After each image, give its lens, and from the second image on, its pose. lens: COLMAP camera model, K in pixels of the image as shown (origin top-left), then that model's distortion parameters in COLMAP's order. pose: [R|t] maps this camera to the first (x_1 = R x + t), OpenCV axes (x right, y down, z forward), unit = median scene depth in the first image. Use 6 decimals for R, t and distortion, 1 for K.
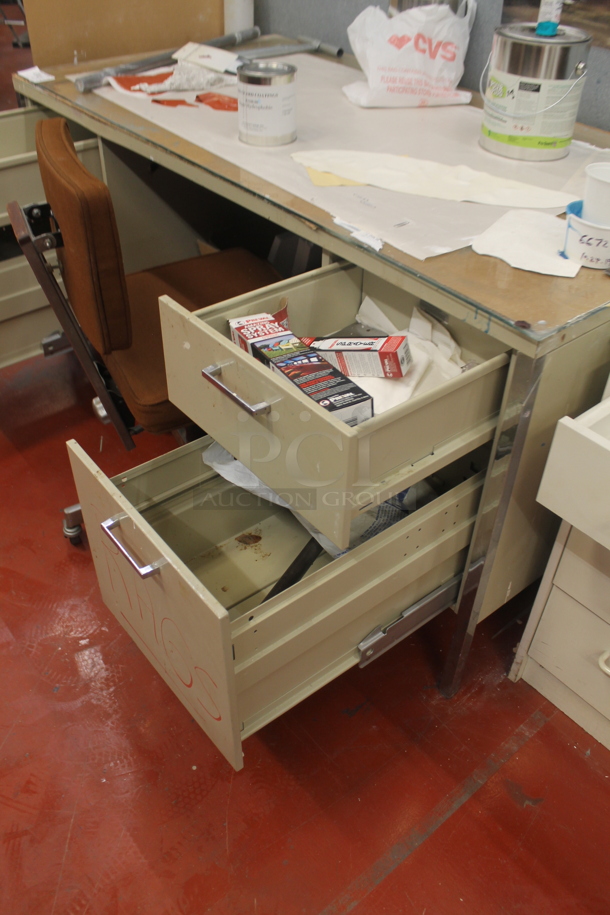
lens RADIAL K [[771.0, 0, 316.3], [0, 771.0, 467.7], [0, 0, 1]] dist [-0.170952, 0.154544]
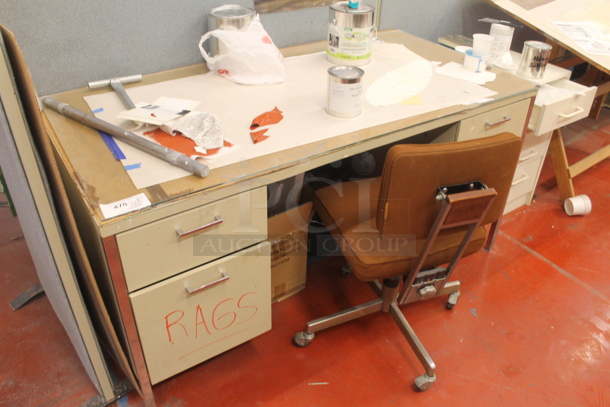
lens RADIAL K [[514.0, 0, 305.0], [0, 514.0, 203.5], [0, 0, 1]] dist [-0.170952, 0.154544]
pose [[0.100097, -0.582937, 0.806328, -1.083709], [0.631156, 0.663681, 0.401458, -0.806391], [-0.769170, 0.468734, 0.434357, 0.684957]]
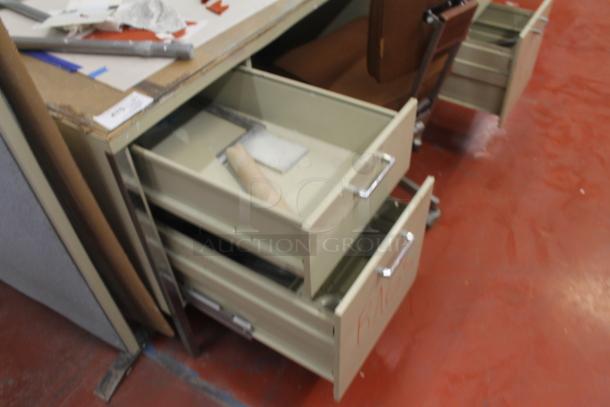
lens RADIAL K [[514.0, 0, 305.0], [0, 514.0, 203.5], [0, 0, 1]] dist [-0.170952, 0.154544]
pose [[-0.291903, -0.681739, 0.670839, -1.056933], [0.653931, 0.369586, 0.660137, -0.893351], [-0.697974, 0.631378, 0.337926, 0.943799]]
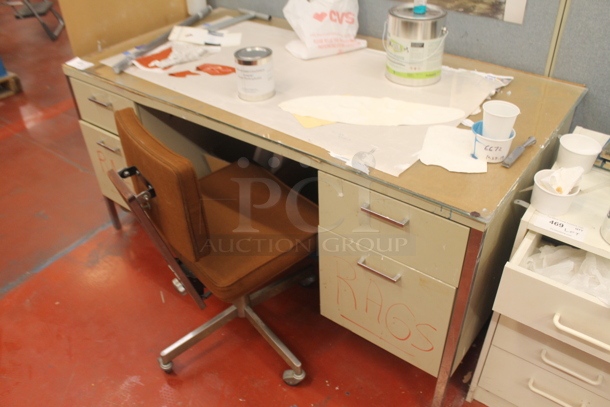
lens RADIAL K [[514.0, 0, 305.0], [0, 514.0, 203.5], [0, 0, 1]] dist [-0.170952, 0.154544]
pose [[0.974149, -0.176987, 0.140389, -0.157523], [0.186470, 0.980780, -0.057440, -0.138782], [-0.127525, 0.082133, 0.988429, -0.037870]]
